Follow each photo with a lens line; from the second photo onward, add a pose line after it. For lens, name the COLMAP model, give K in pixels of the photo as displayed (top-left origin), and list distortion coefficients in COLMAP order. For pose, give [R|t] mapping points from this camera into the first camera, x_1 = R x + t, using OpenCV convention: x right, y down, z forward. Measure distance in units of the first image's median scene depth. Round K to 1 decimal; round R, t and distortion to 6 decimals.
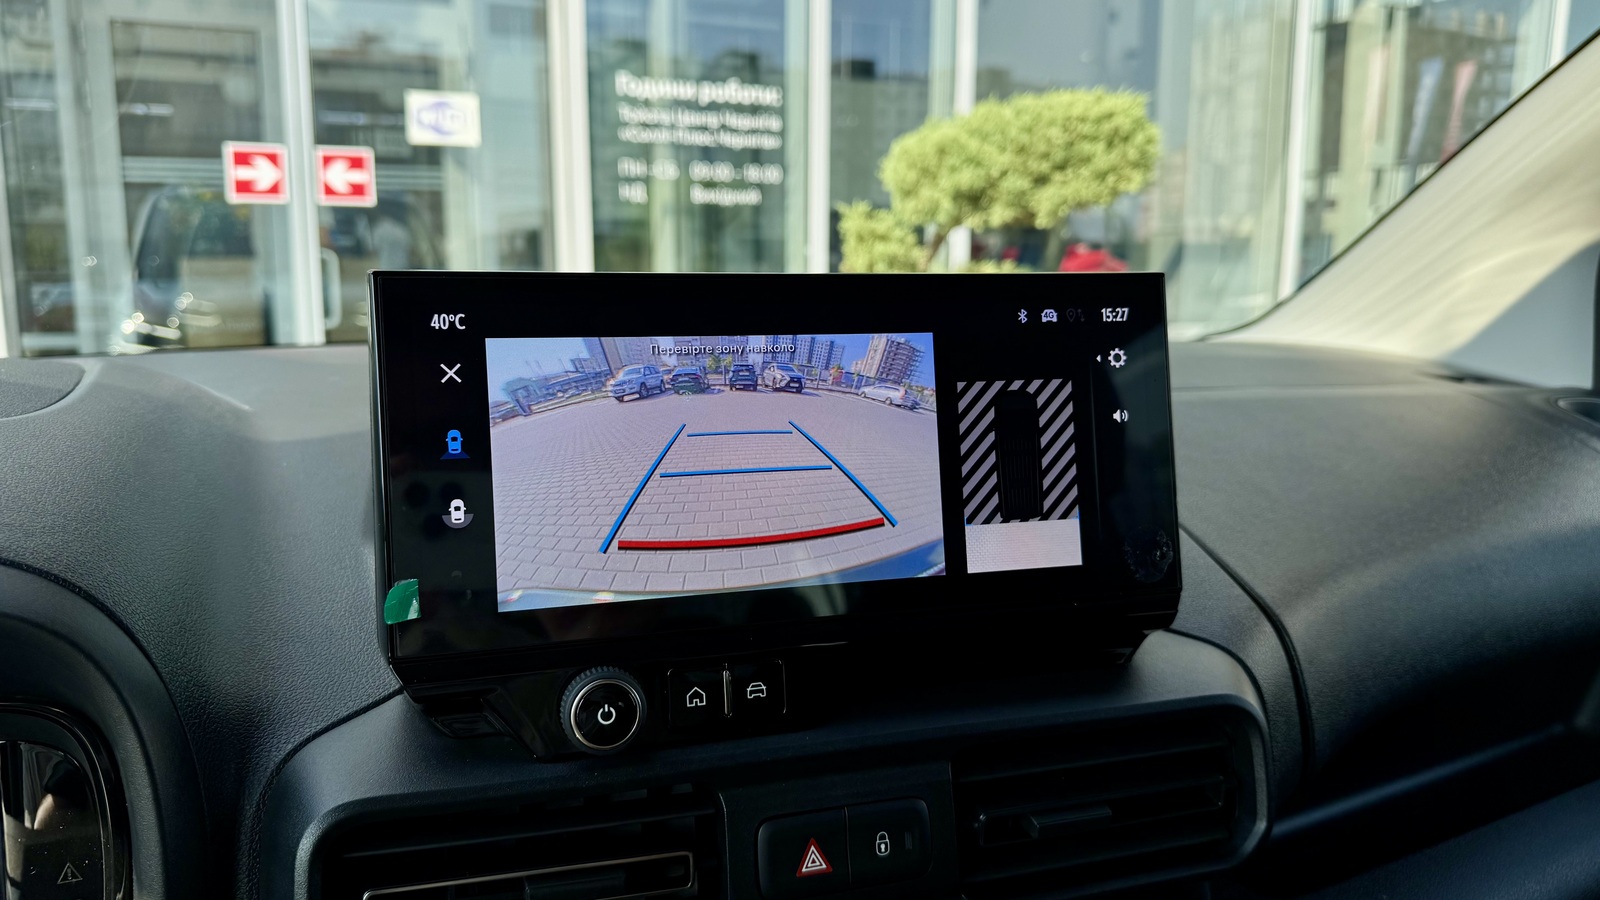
lens RADIAL K [[1143.5, 0, 804.3], [0, 1143.5, 452.6], [0, 0, 1]] dist [0.004545, -0.006313]
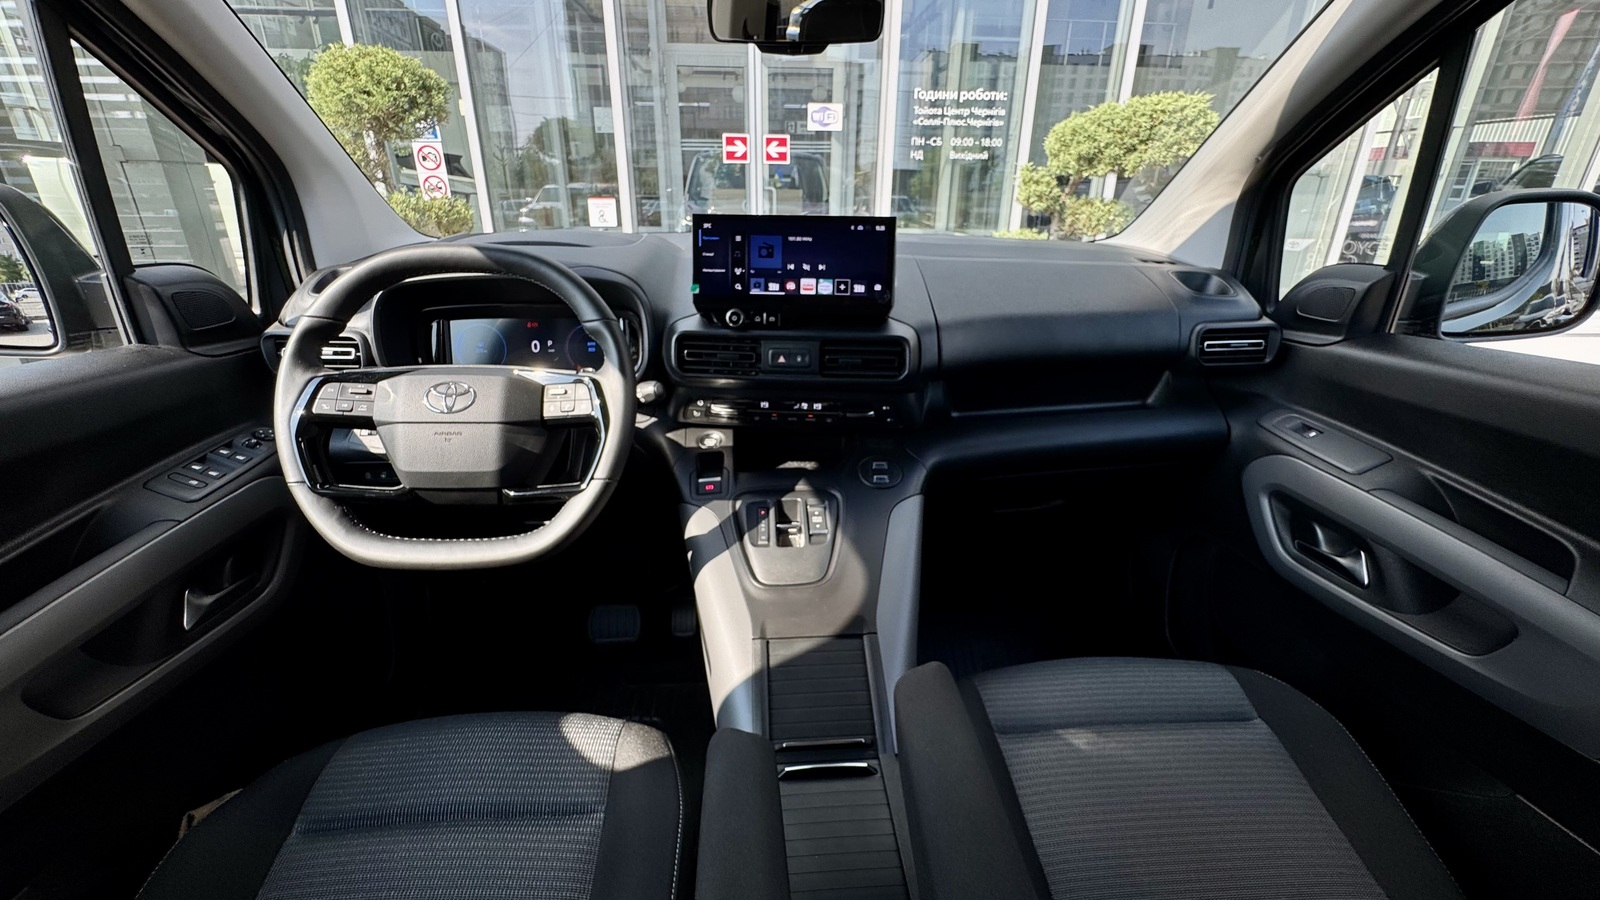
lens RADIAL K [[688.1, 0, 790.4], [0, 688.1, 447.6], [0, 0, 1]] dist [-0.037679, 0.000035]
pose [[0.923967, 0.133410, -0.358450, 0.155985], [-0.058770, 0.975586, 0.211608, 0.019227], [0.377929, -0.174453, 0.909250, -0.219018]]
